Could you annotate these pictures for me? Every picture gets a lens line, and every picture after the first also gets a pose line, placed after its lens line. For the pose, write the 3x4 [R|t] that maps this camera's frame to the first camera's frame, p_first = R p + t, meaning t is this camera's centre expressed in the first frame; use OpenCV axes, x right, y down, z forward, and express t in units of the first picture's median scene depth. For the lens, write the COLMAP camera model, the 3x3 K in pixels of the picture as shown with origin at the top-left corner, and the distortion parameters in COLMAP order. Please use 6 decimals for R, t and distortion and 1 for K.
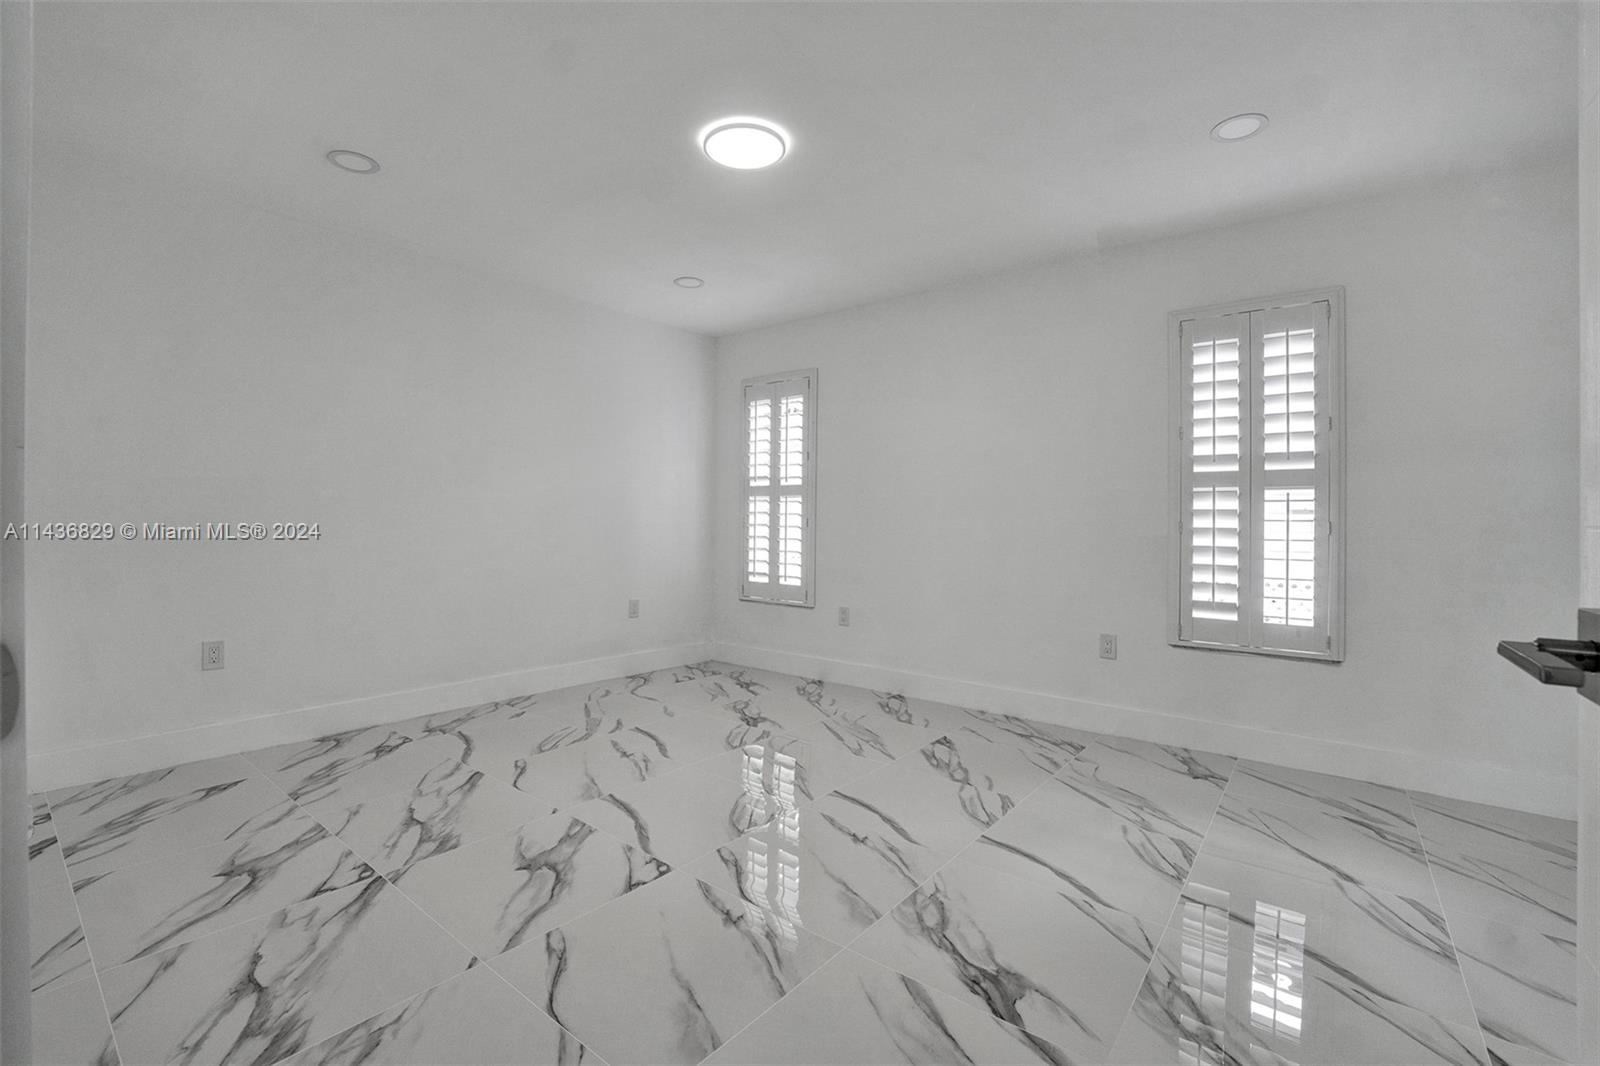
lens RADIAL K [[678.6, 0, 811.1], [0, 678.6, 527.0], [0, 0, 1]] dist [-0.029841, 0.000308]
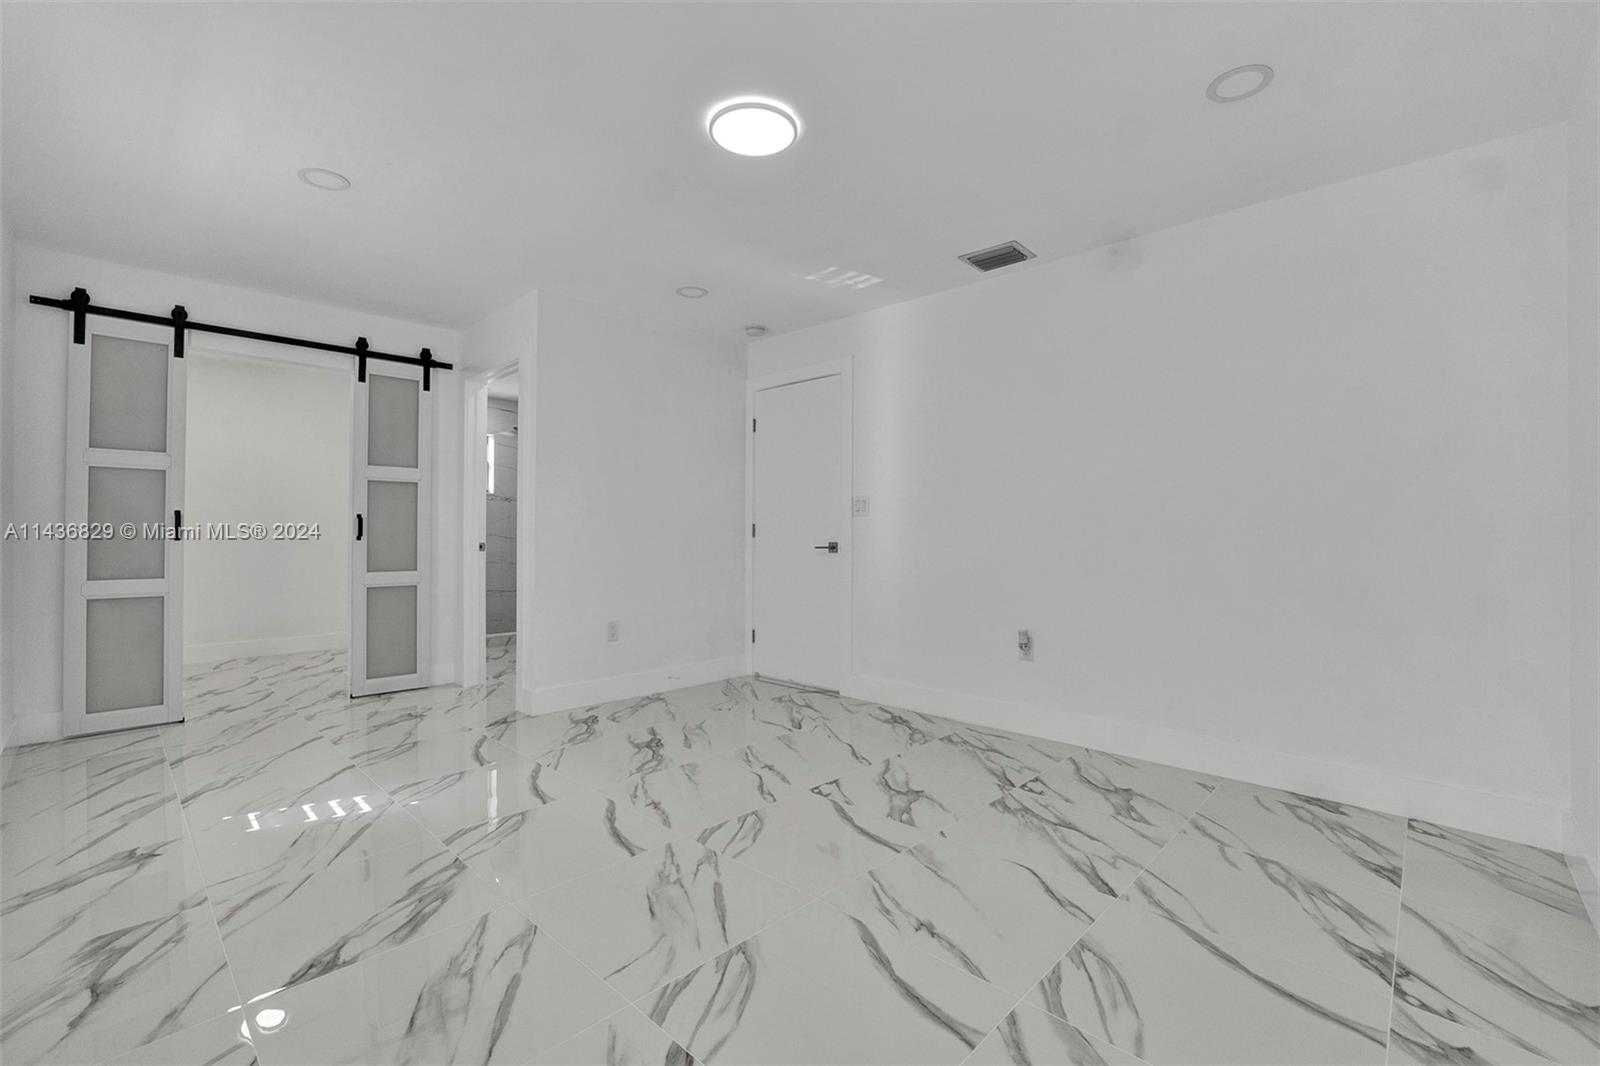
lens RADIAL K [[698.8, 0, 800.0], [0, 698.8, 533.0], [0, 0, 1]] dist [-0.000082, 0.000010]
pose [[-0.993597, -0.018972, 0.111381, -0.303028], [-0.018227, 0.999804, 0.007703, -0.015327], [-0.111505, 0.005623, -0.993748, 2.172161]]
